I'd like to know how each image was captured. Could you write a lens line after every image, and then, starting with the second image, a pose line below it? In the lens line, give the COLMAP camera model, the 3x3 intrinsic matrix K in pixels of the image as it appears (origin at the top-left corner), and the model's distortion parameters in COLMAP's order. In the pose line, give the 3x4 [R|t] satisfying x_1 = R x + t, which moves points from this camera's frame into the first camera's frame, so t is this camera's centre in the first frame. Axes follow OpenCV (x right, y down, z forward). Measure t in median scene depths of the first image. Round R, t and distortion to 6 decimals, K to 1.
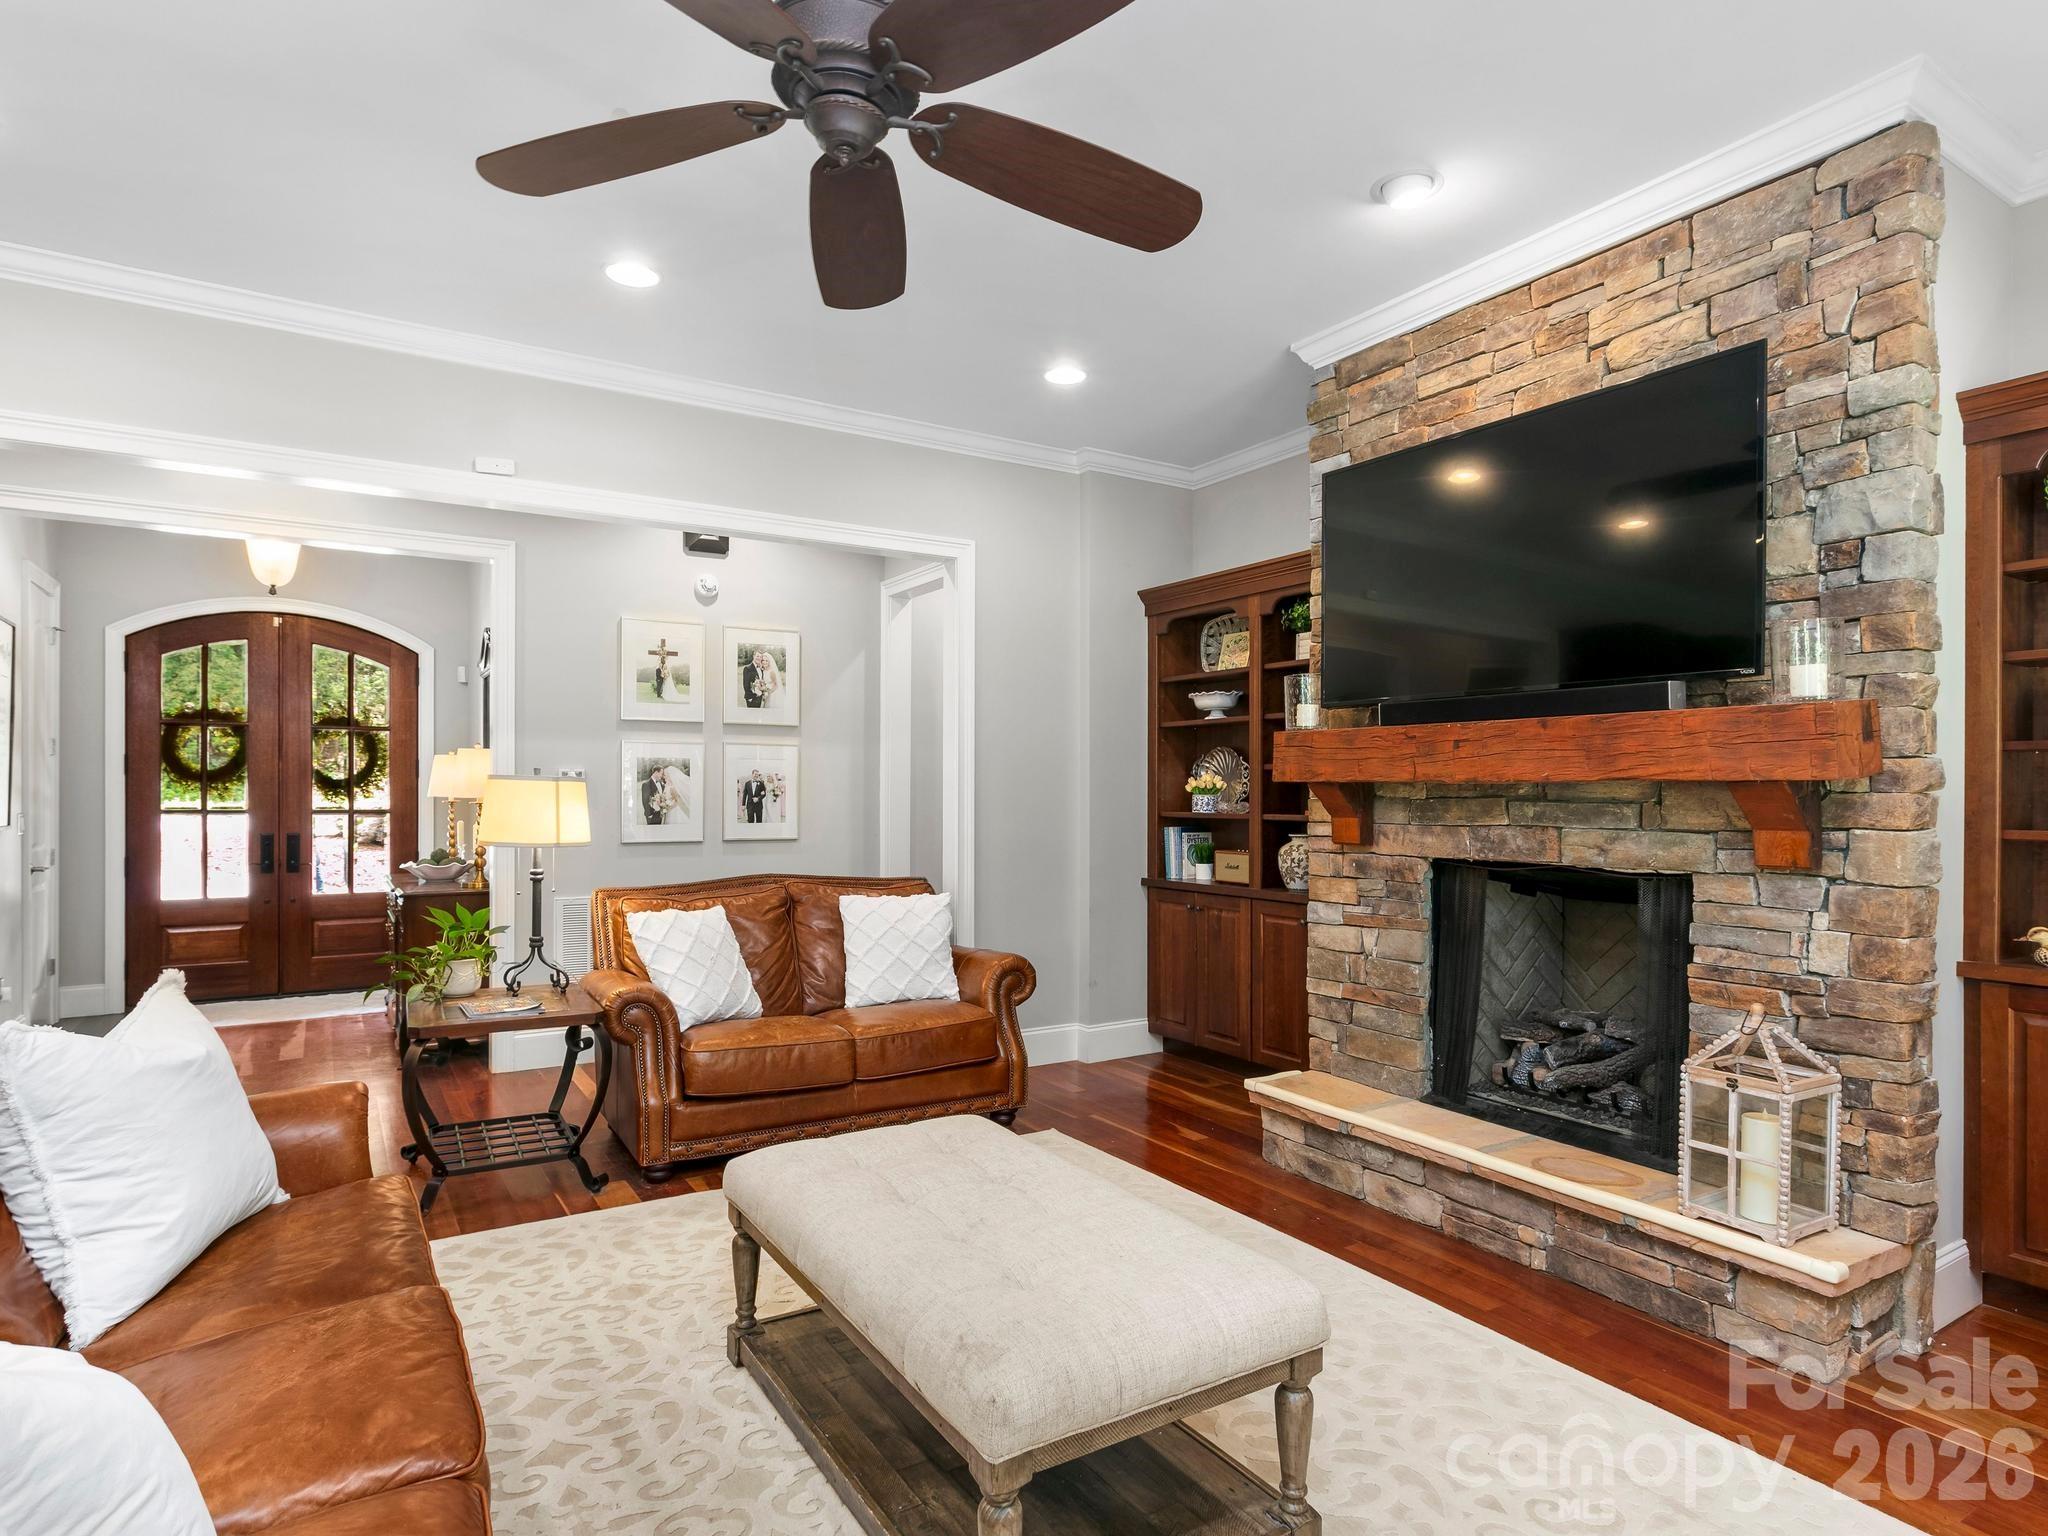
lens RADIAL K [[1128.3, 0, 1028.8], [0, 1128.3, 802.1], [0, 0, 1]] dist [0.000244, -0.000036]
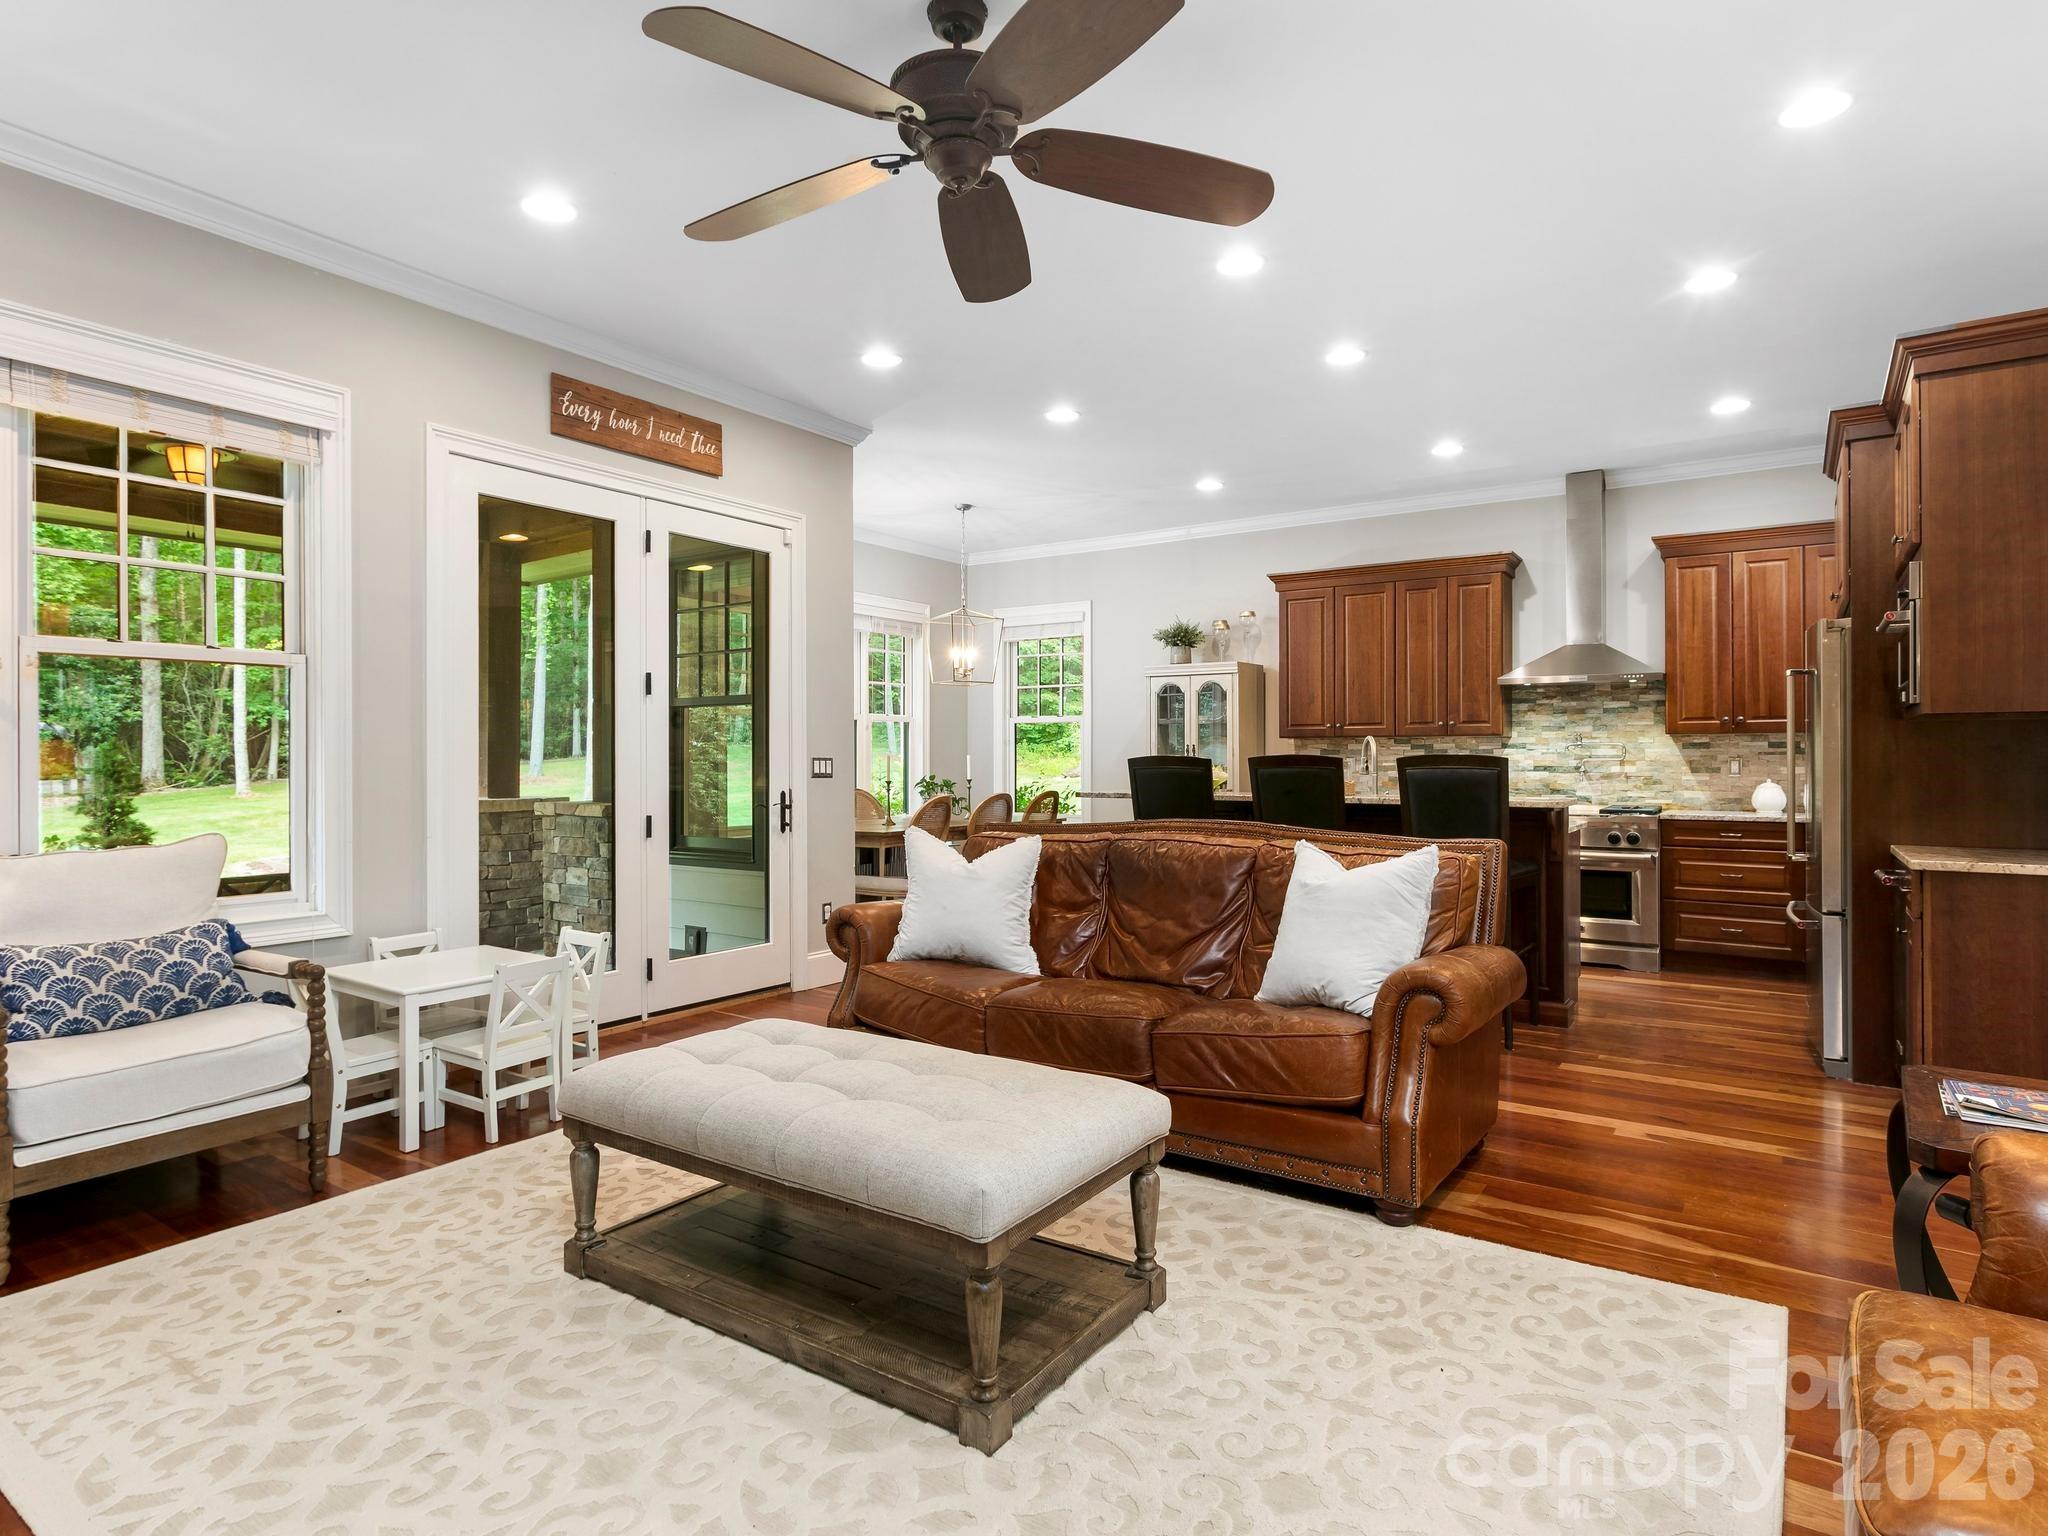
lens RADIAL K [[1110.2, 0, 1023.6], [0, 1110.2, 758.6], [0, 0, 1]] dist [-0.000369, 0.004059]
pose [[-0.913943, 0.000076, -0.405842, 0.105572], [-0.003166, 0.999968, 0.007318, 0.012070], [0.405830, 0.007973, -0.913914, 0.766234]]
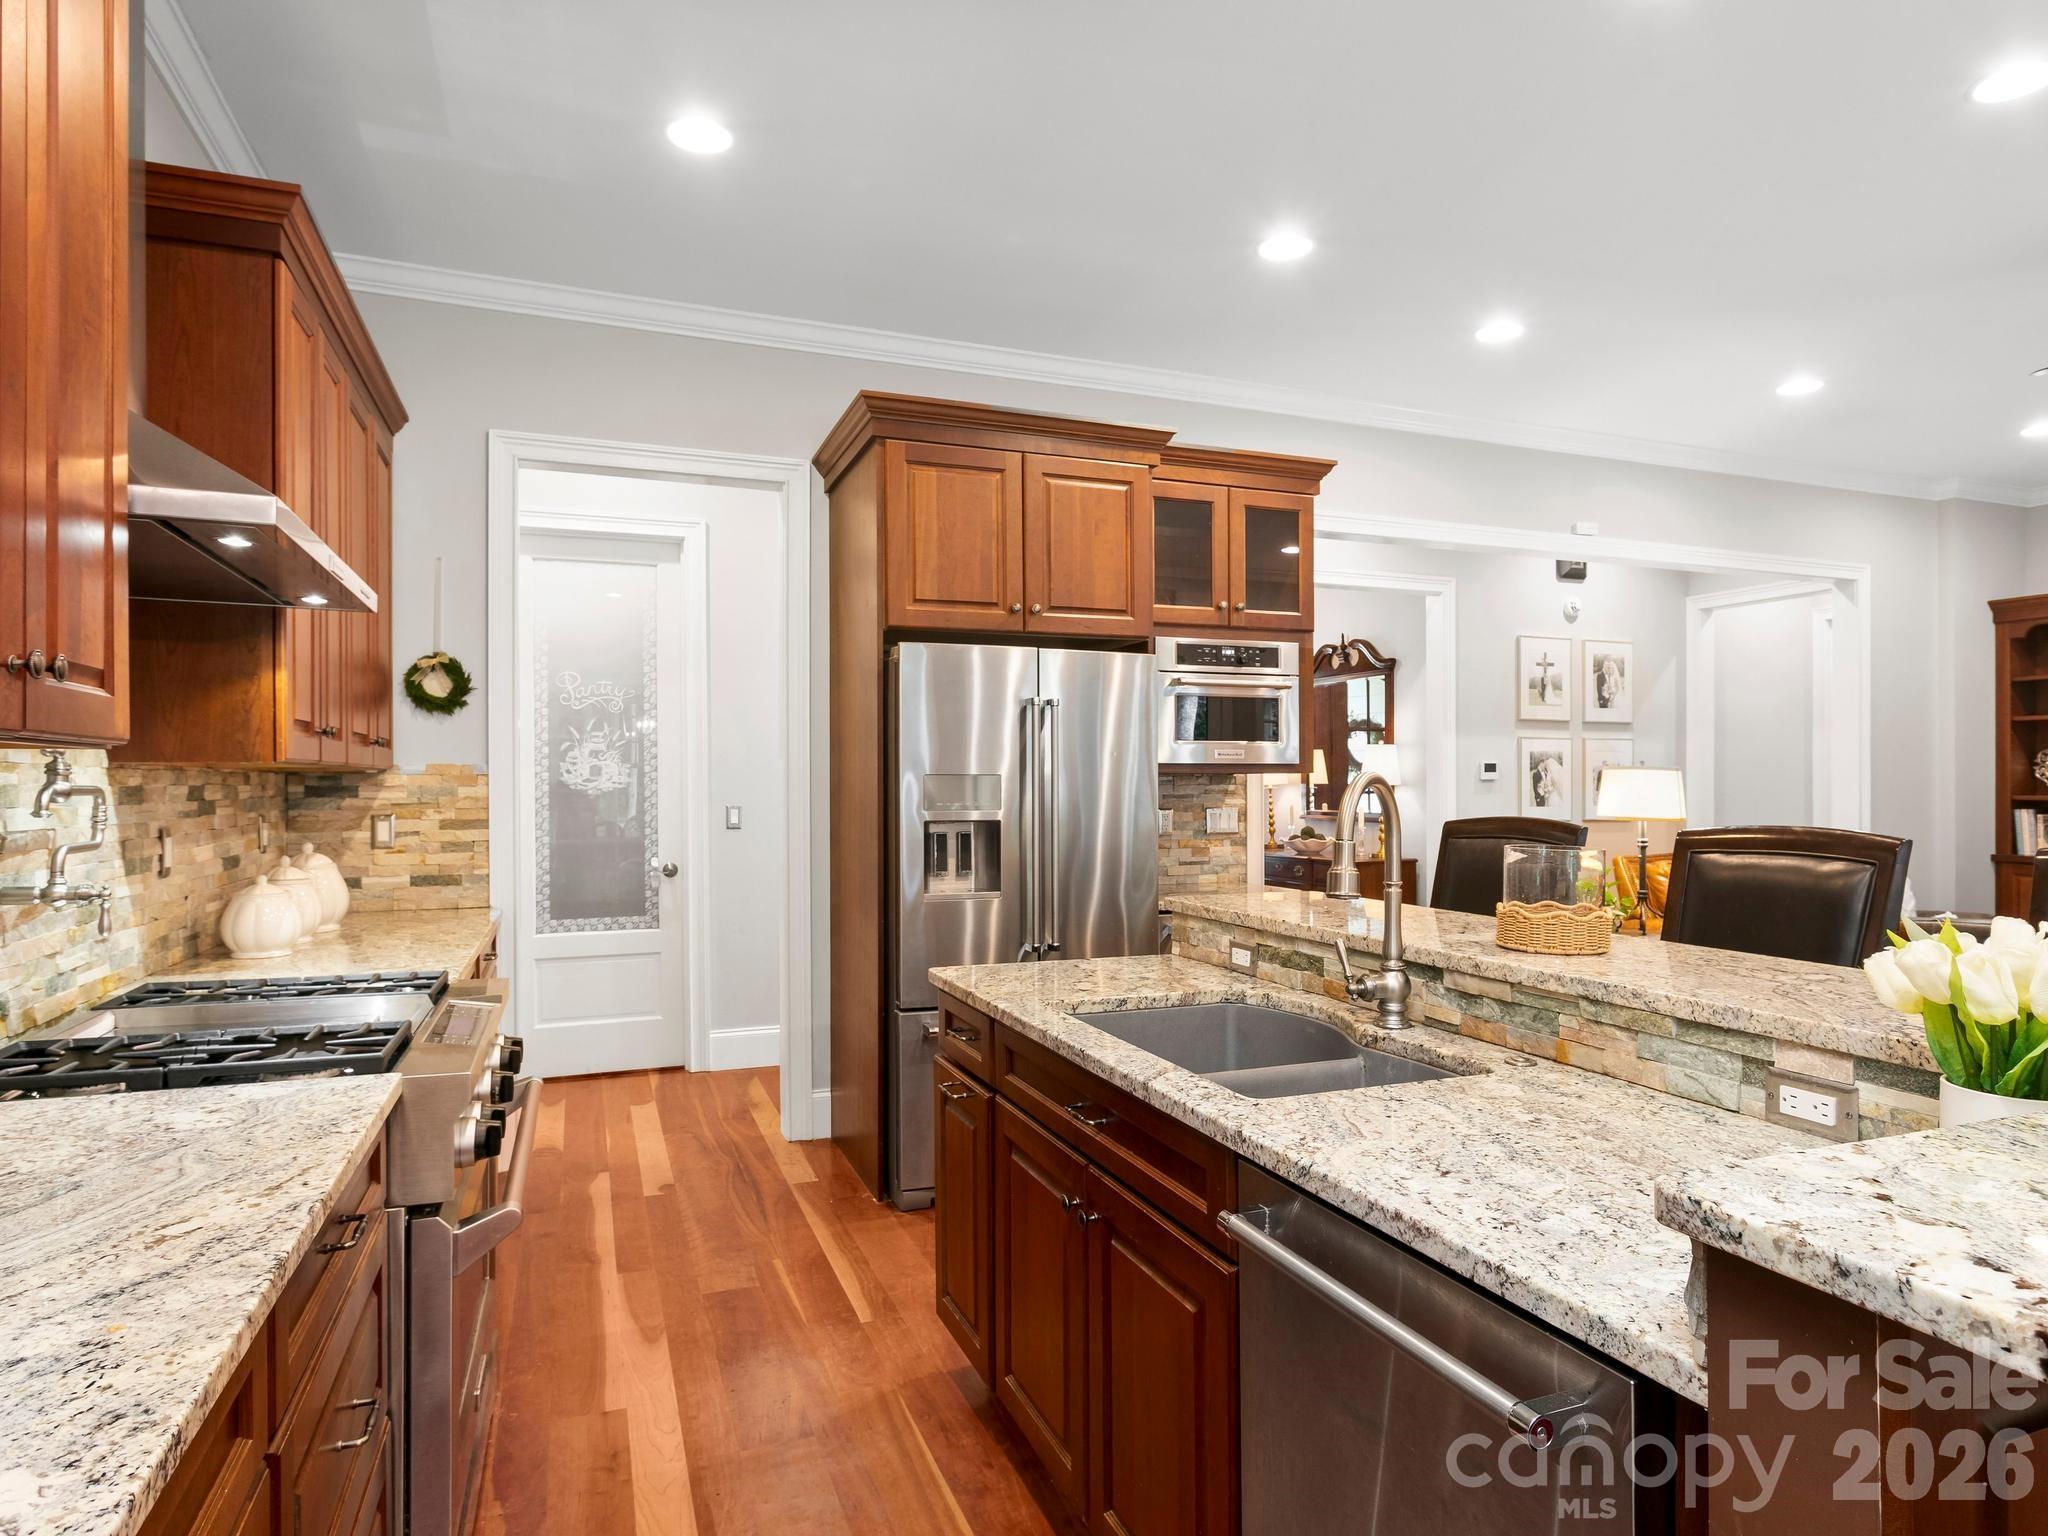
lens RADIAL K [[1178.3, 0, 1033.2], [0, 1178.3, 783.1], [0, 0, 1]] dist [-0.012598, 0.000036]
pose [[0.981895, -0.001918, -0.189415, -0.576250], [0.000506, 0.999972, -0.007503, 0.003667], [0.189424, 0.007271, 0.981868, -0.309374]]
